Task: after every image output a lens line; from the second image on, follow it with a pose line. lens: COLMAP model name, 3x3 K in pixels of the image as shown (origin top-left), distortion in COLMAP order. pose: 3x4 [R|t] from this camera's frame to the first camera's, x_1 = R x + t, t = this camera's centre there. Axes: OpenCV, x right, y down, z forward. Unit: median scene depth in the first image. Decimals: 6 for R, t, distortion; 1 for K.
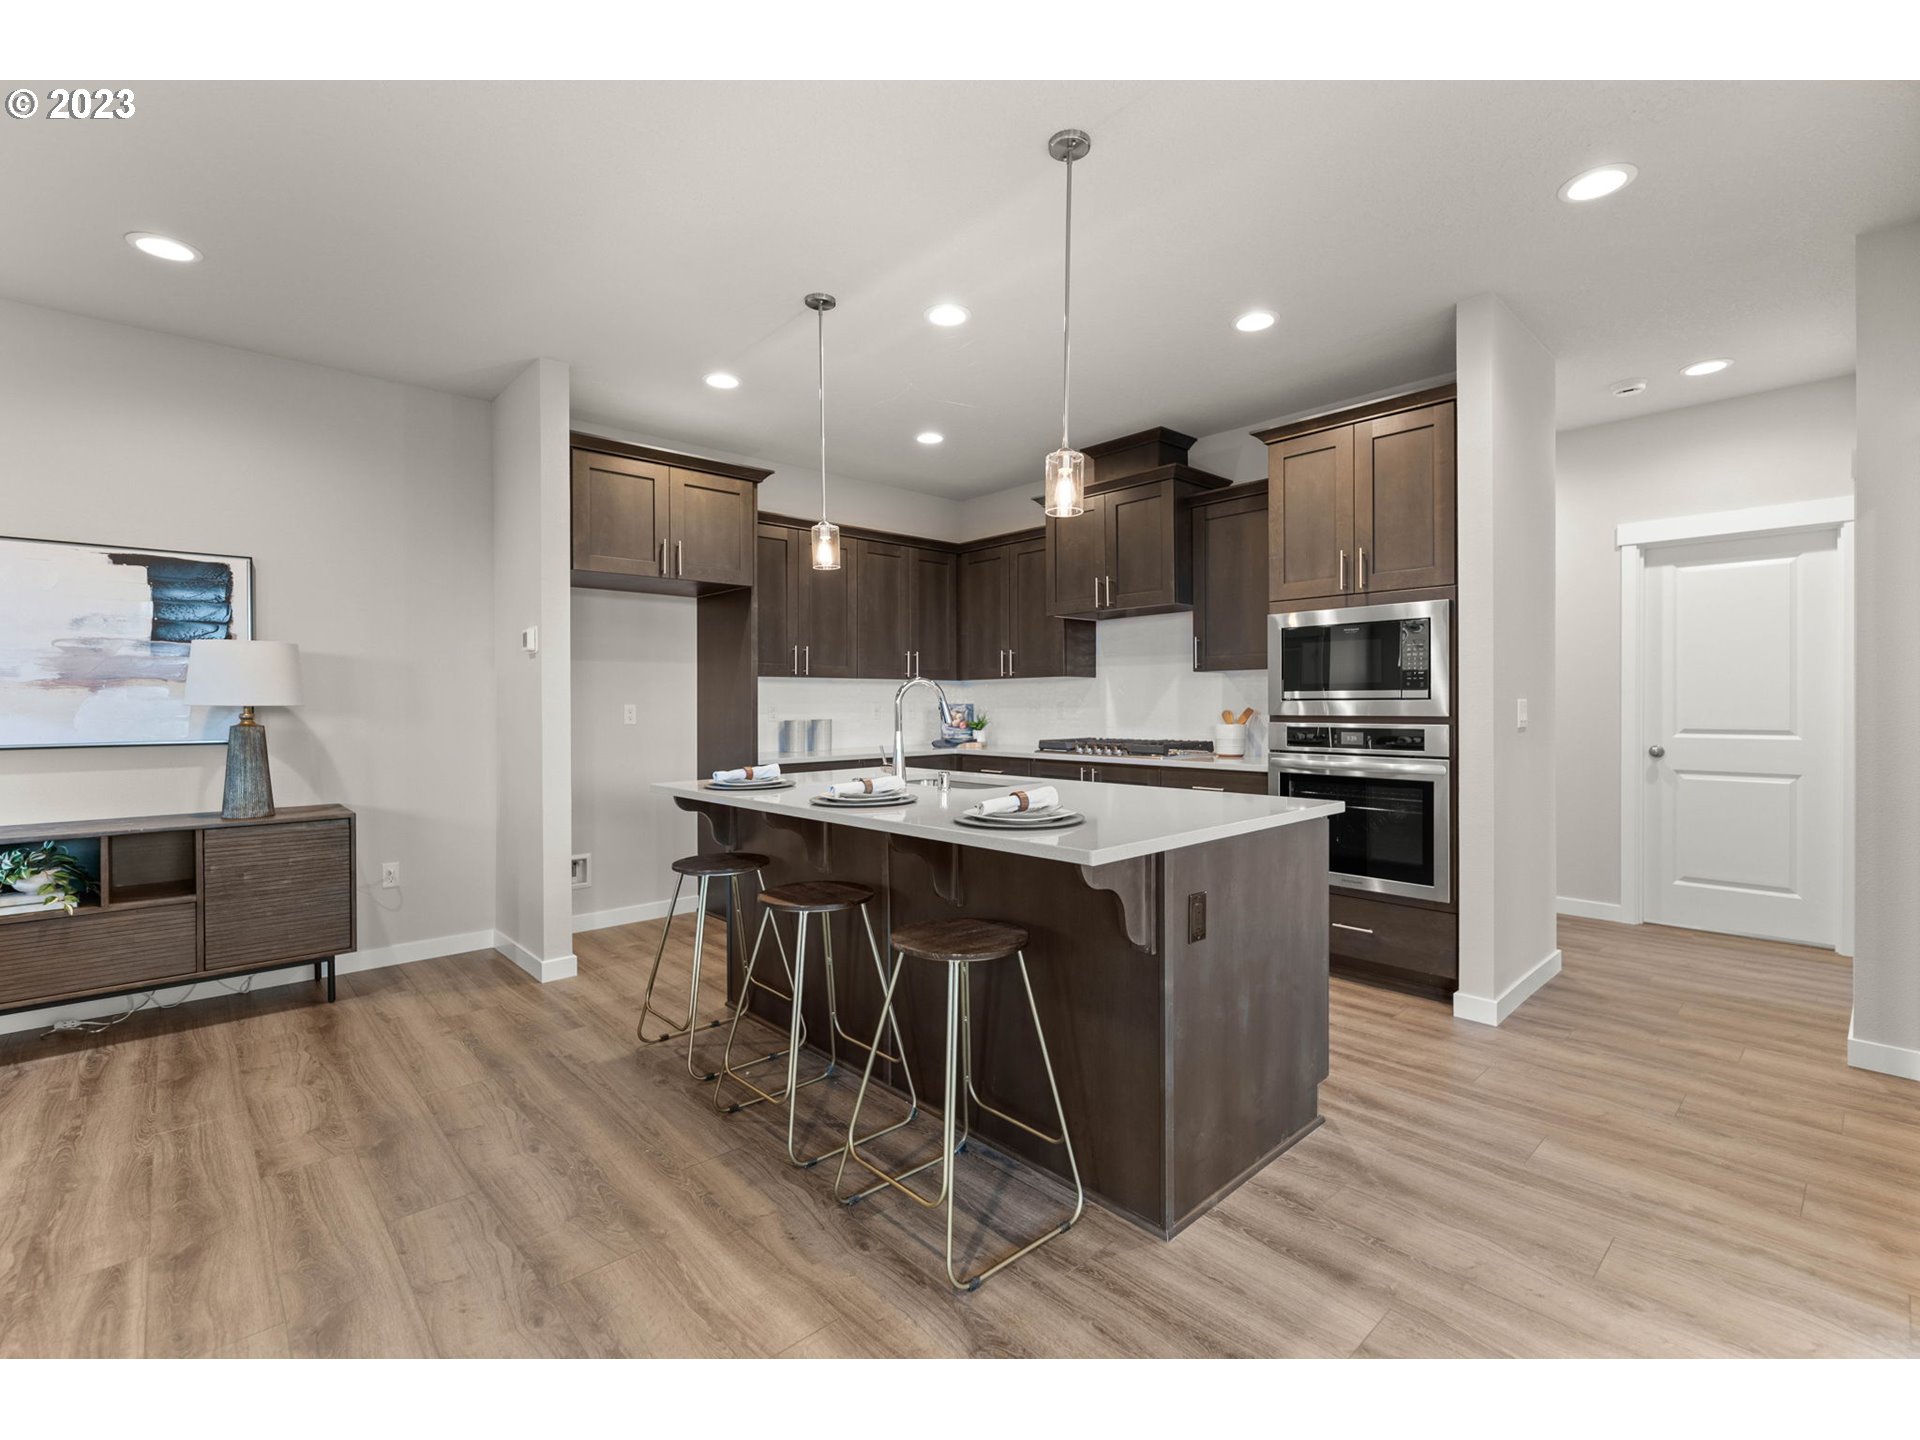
lens RADIAL K [[857.0, 0, 959.8], [0, 857.0, 706.4], [0, 0, 1]] dist [-0.001616, 0.001001]
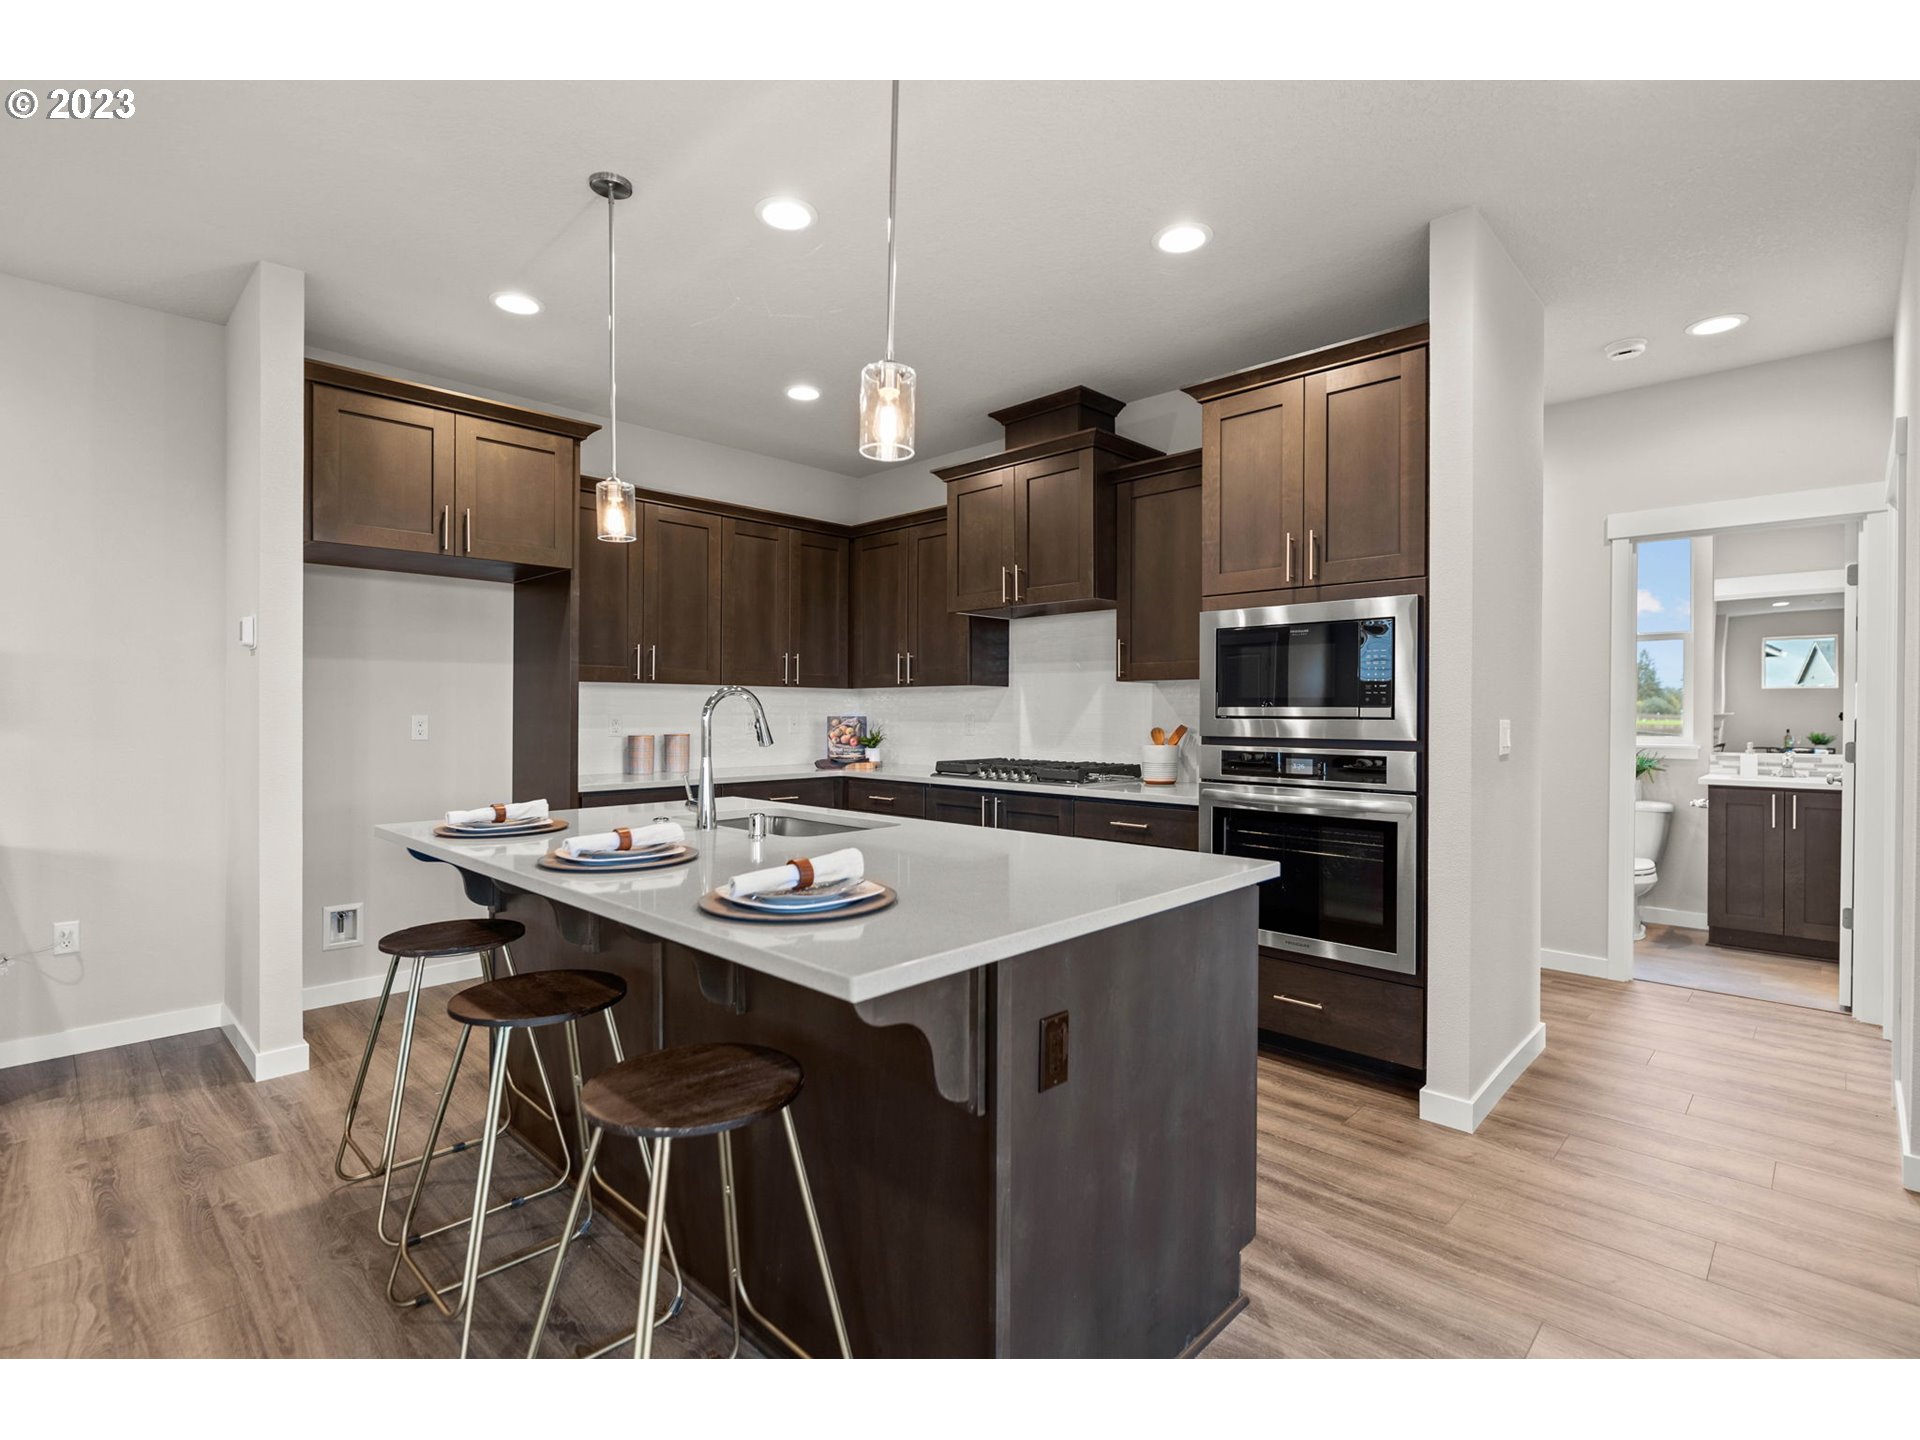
lens RADIAL K [[915.1, 0, 955.5], [0, 915.1, 713.0], [0, 0, 1]] dist [0.000671, -0.000750]
pose [[0.998476, 0.008128, 0.054585, 0.081959], [-0.008031, 0.999966, -0.001999, -0.007838], [-0.054600, 0.001557, 0.998507, 0.147866]]
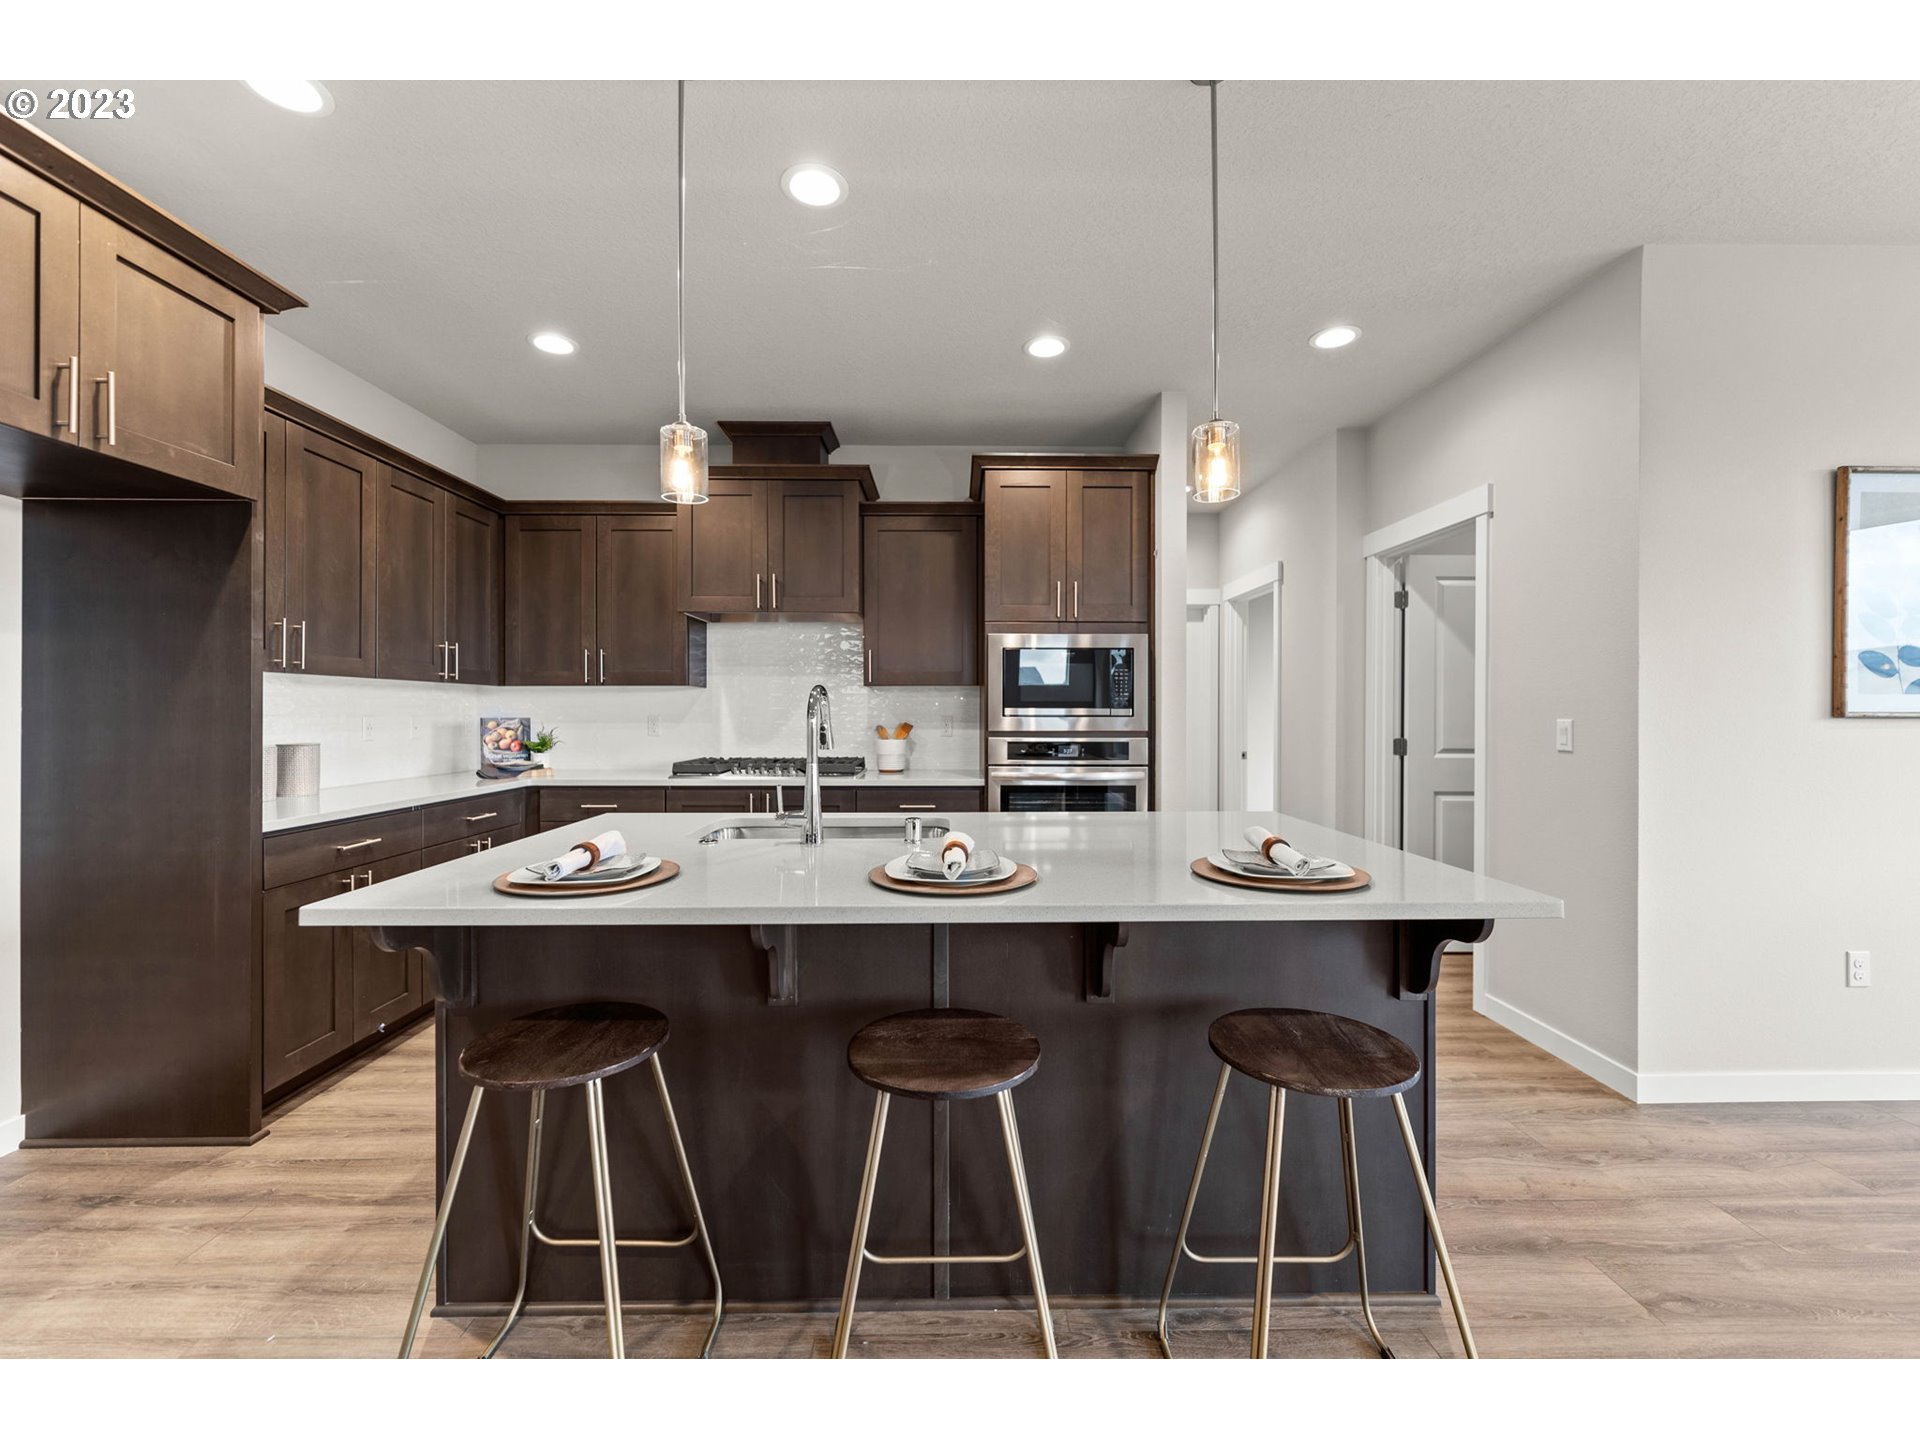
lens RADIAL K [[766.8, 0, 958.5], [0, 766.8, 714.2], [0, 0, 1]] dist [-0.001729, -0.000225]
pose [[0.665995, 0.003029, 0.745950, -0.356591], [-0.001858, 0.999995, -0.002401, -0.007438], [-0.745954, 0.000213, 0.665998, 0.412748]]
